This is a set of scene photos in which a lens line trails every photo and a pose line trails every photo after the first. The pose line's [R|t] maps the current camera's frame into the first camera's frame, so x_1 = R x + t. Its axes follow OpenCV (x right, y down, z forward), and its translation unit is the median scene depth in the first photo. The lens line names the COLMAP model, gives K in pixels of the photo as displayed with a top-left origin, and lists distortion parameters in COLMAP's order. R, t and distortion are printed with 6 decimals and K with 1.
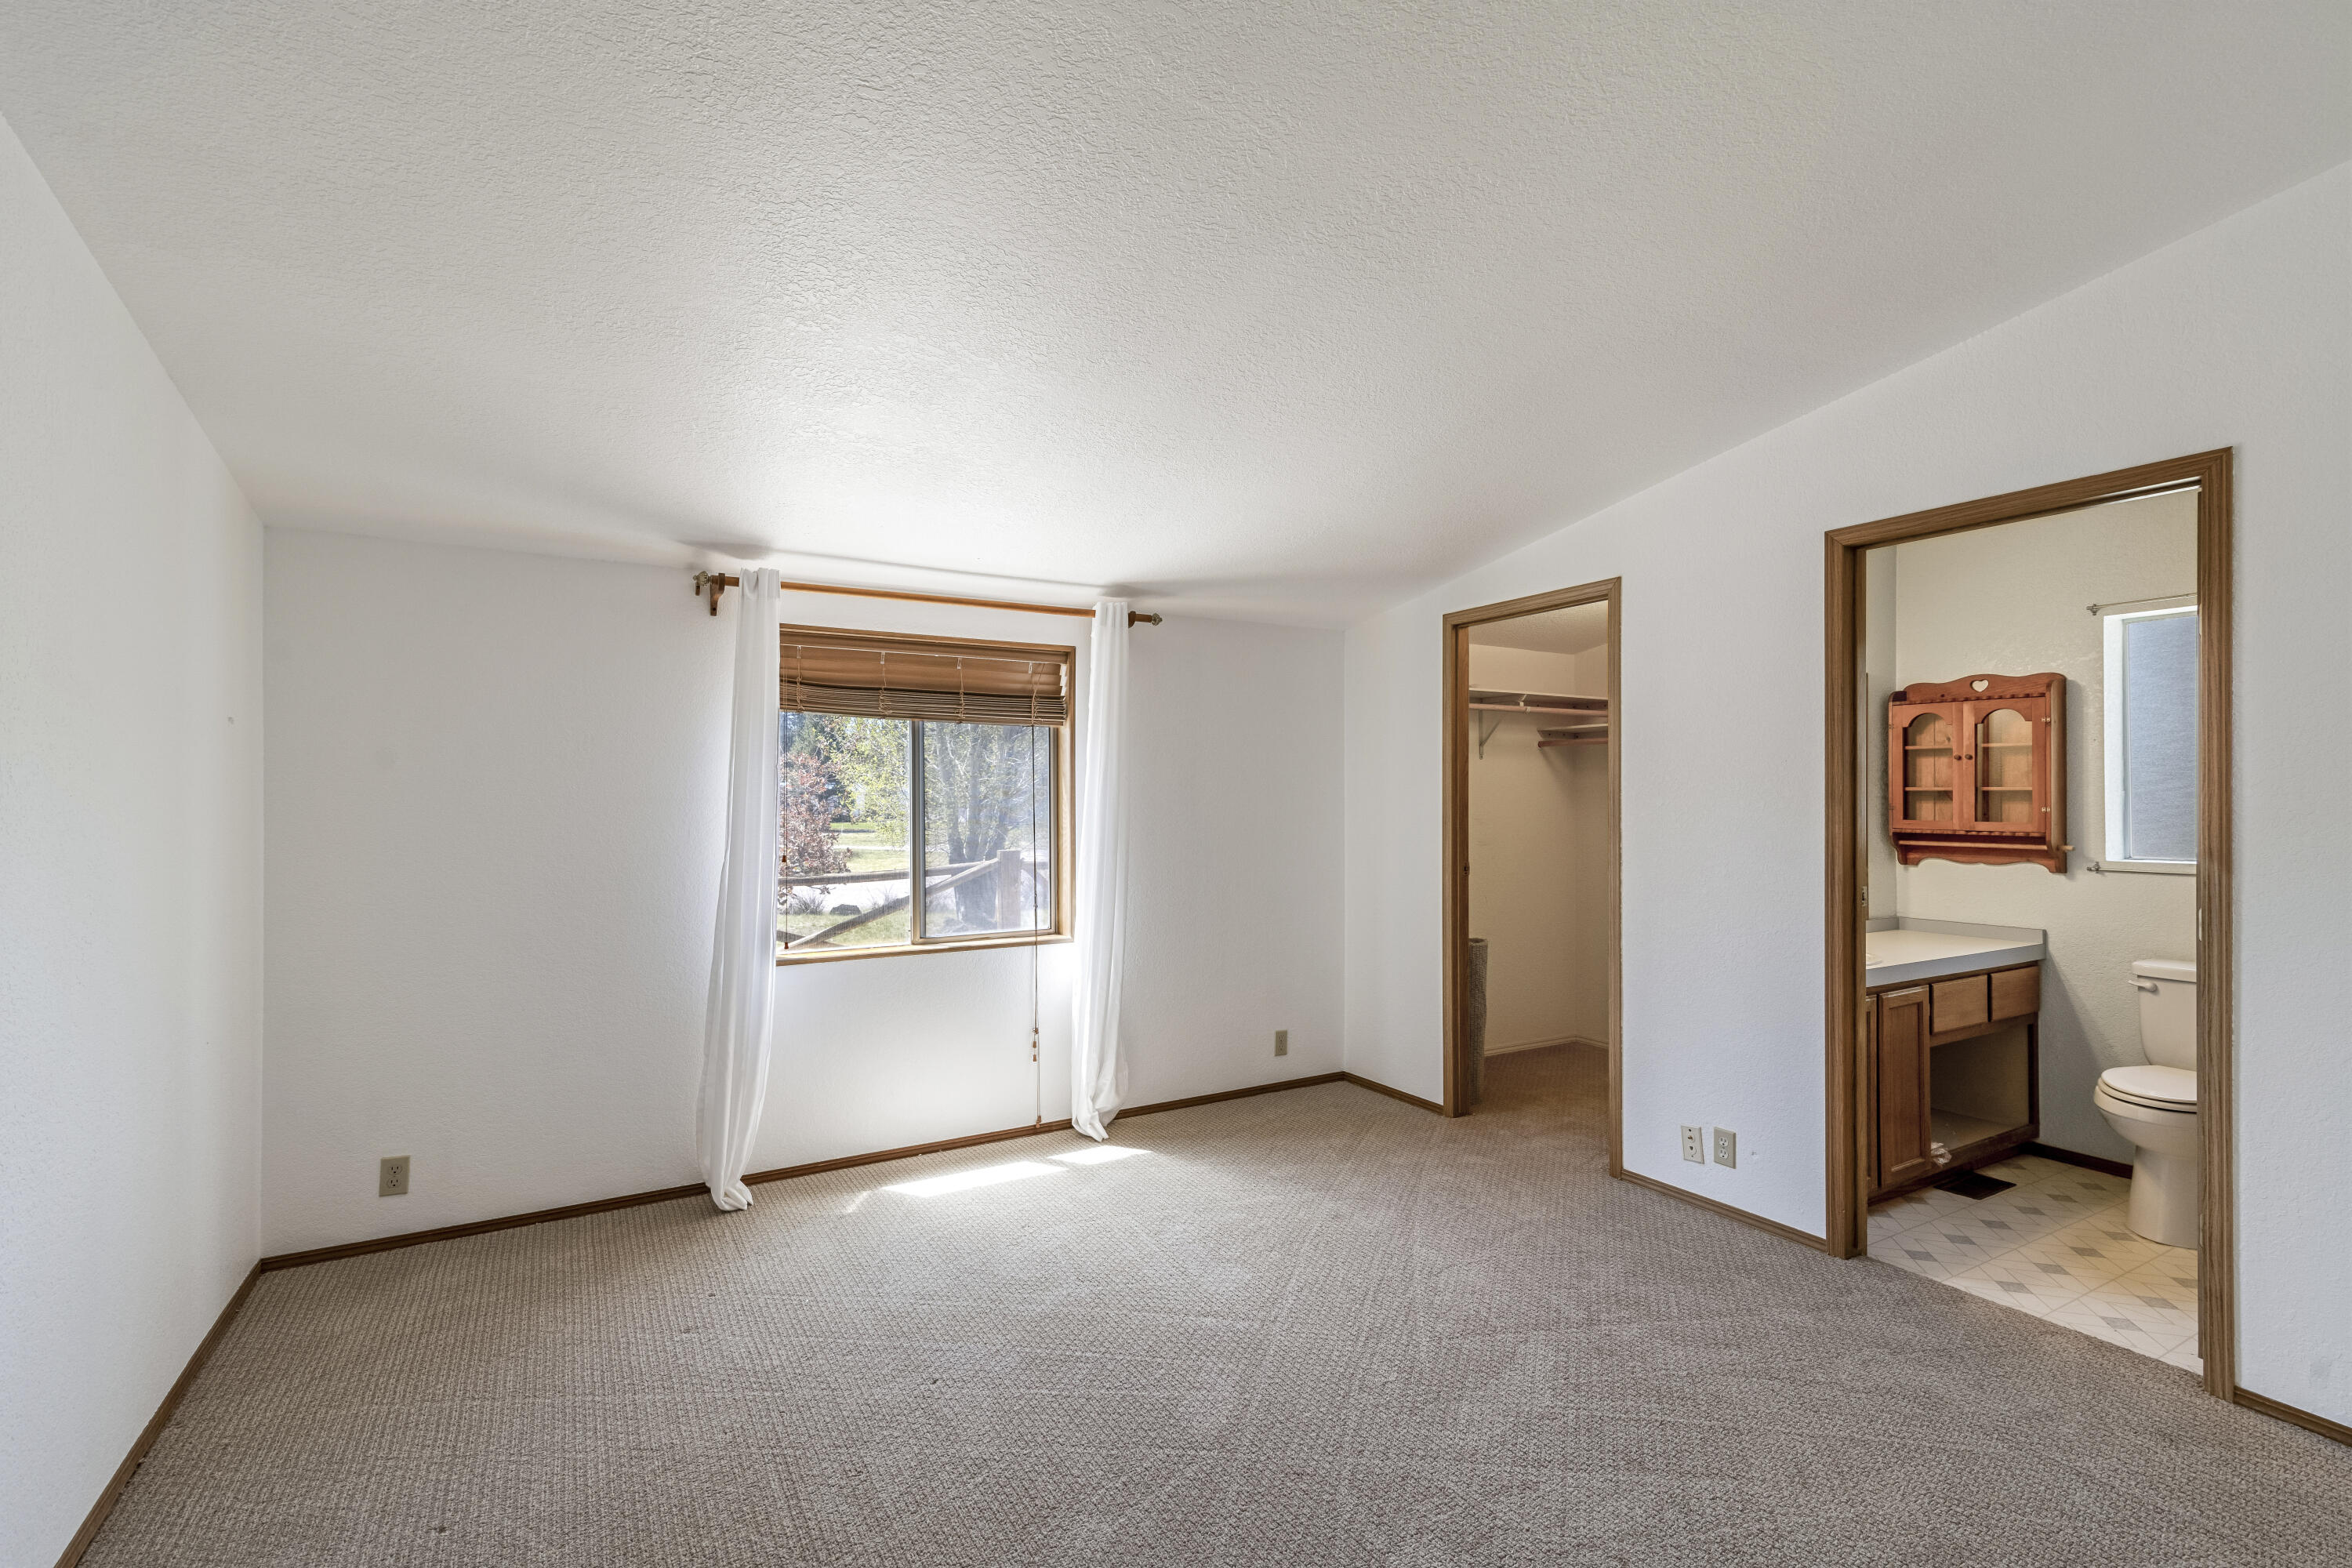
lens RADIAL K [[1051.4, 0, 1179.7], [0, 1051.4, 793.0], [0, 0, 1]] dist [0.013264, -0.000469]
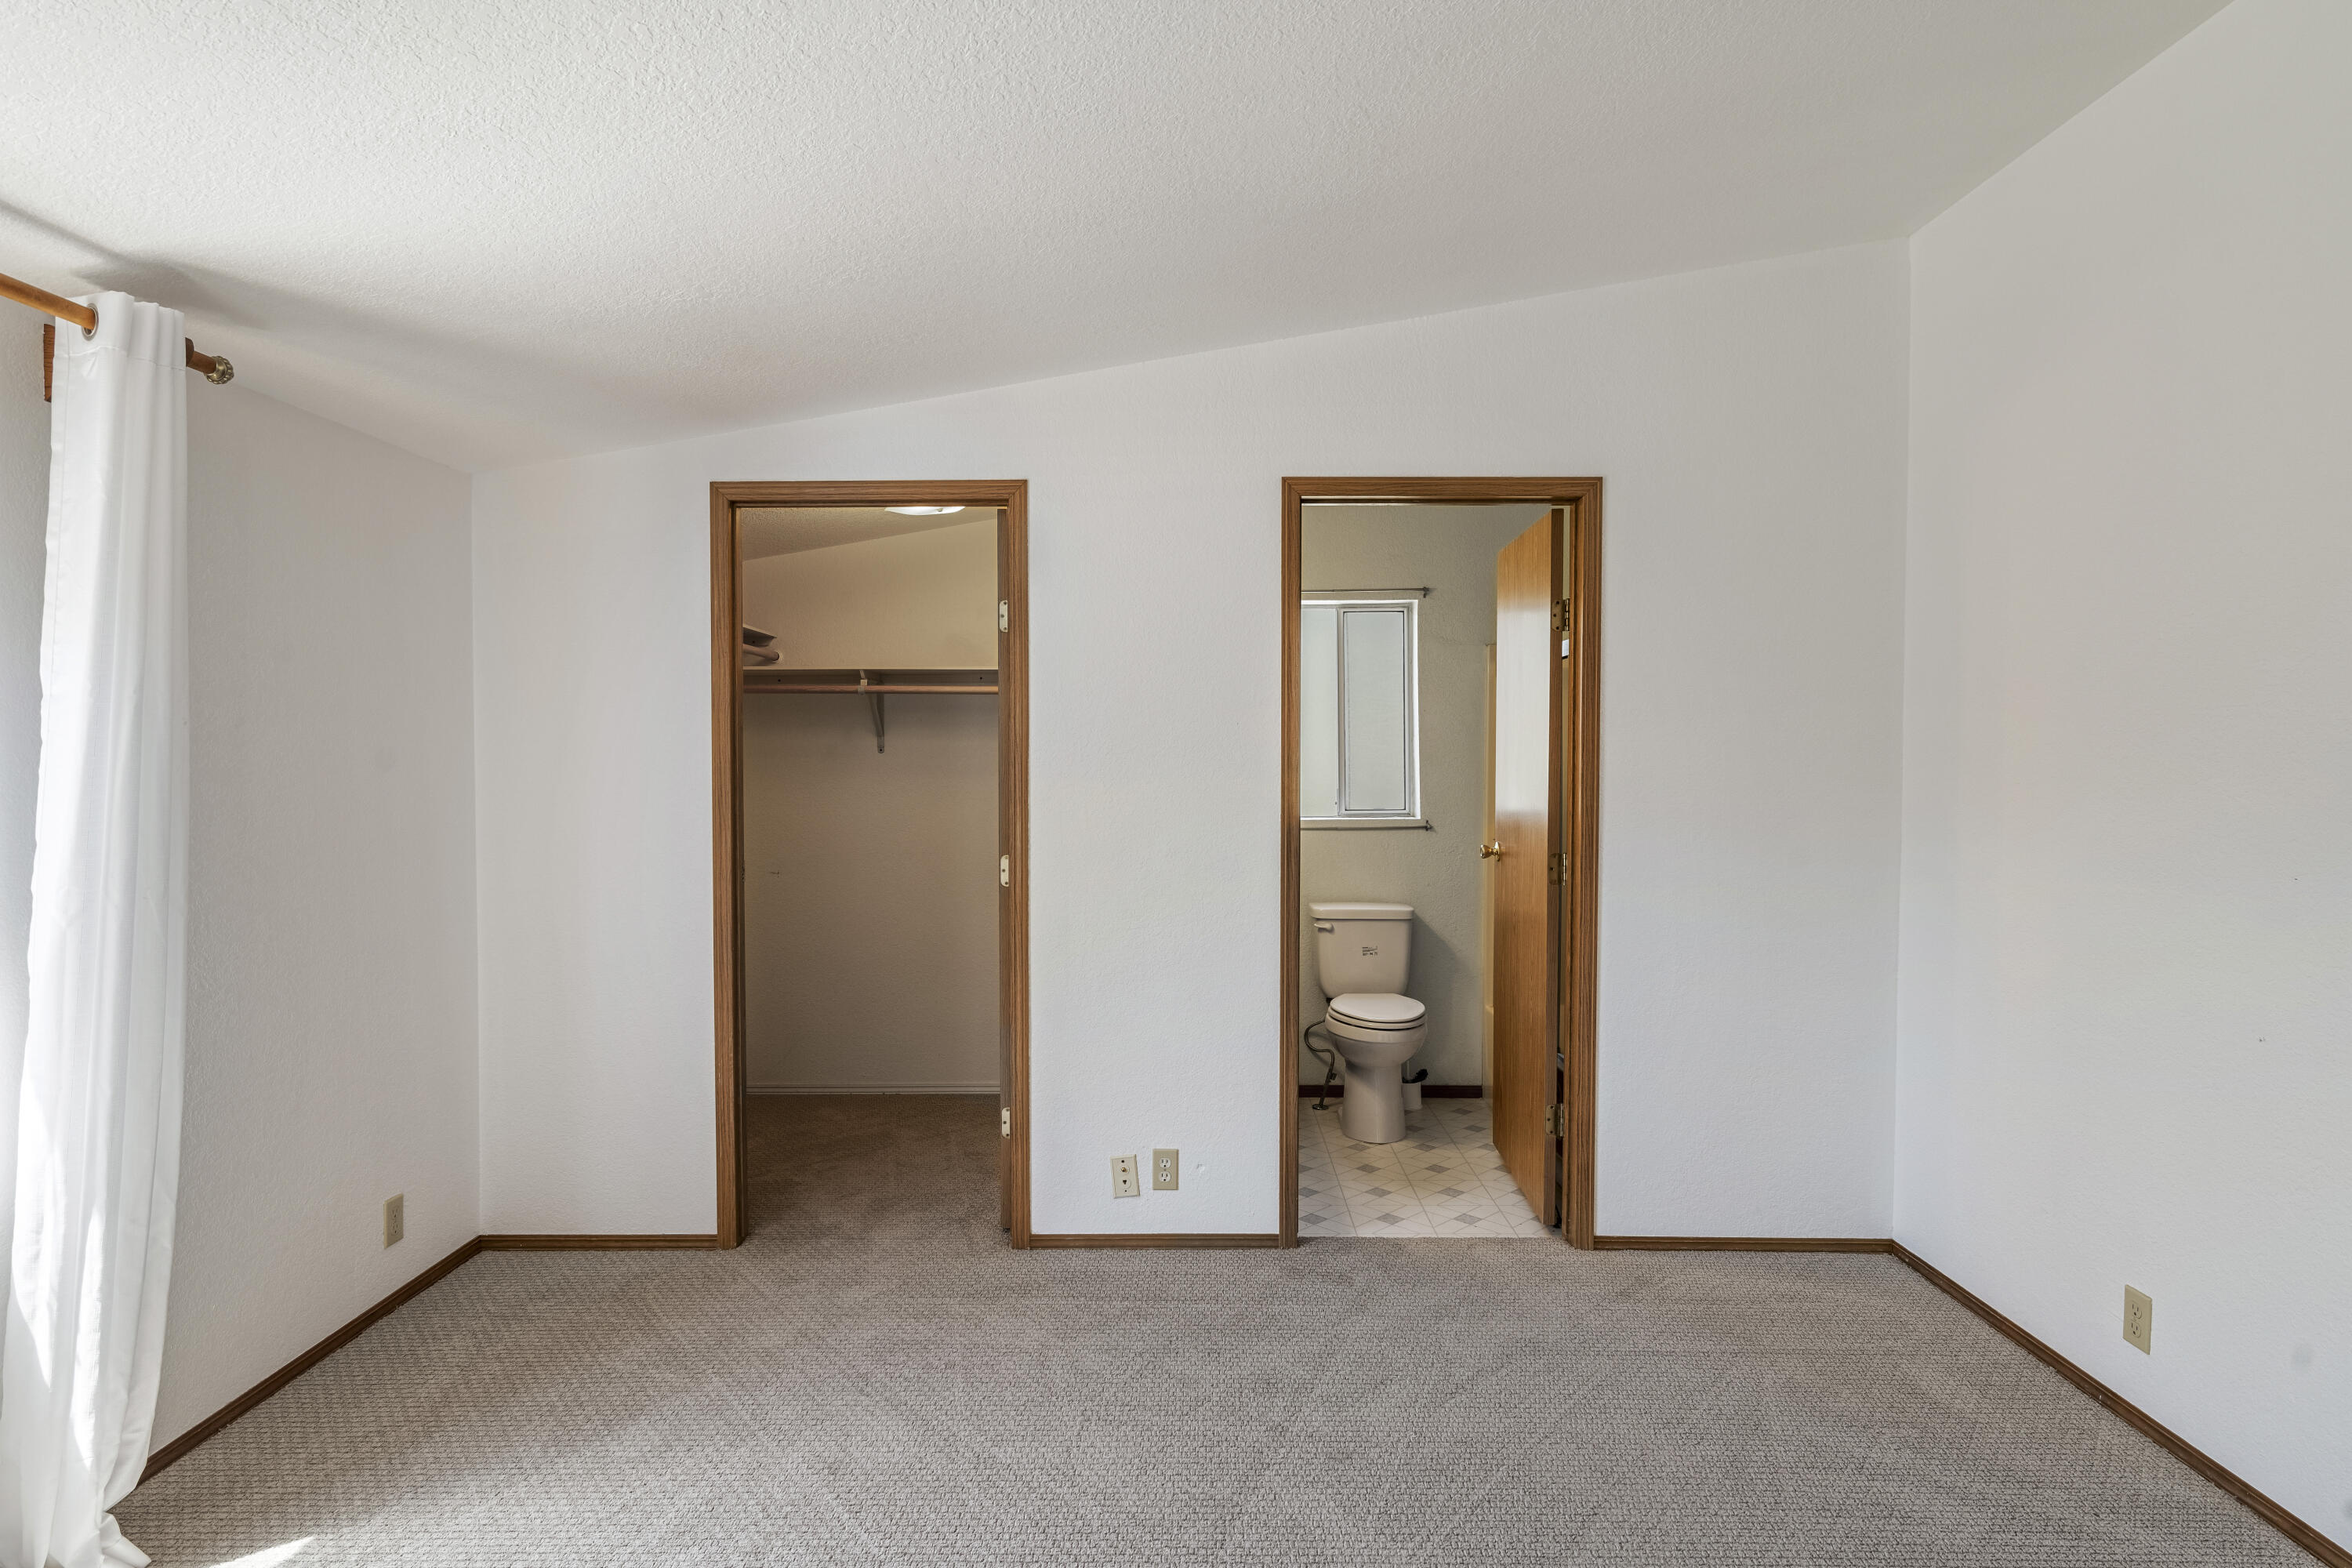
lens RADIAL K [[1251.8, 0, 1176.0], [0, 1251.8, 784.0], [0, 0, 1]] dist [0.002547, 0.000305]
pose [[0.512464, -0.017264, 0.858535, -0.343779], [-0.001994, 0.999771, 0.021295, -0.001332], [-0.858706, -0.012625, 0.512313, 0.458705]]
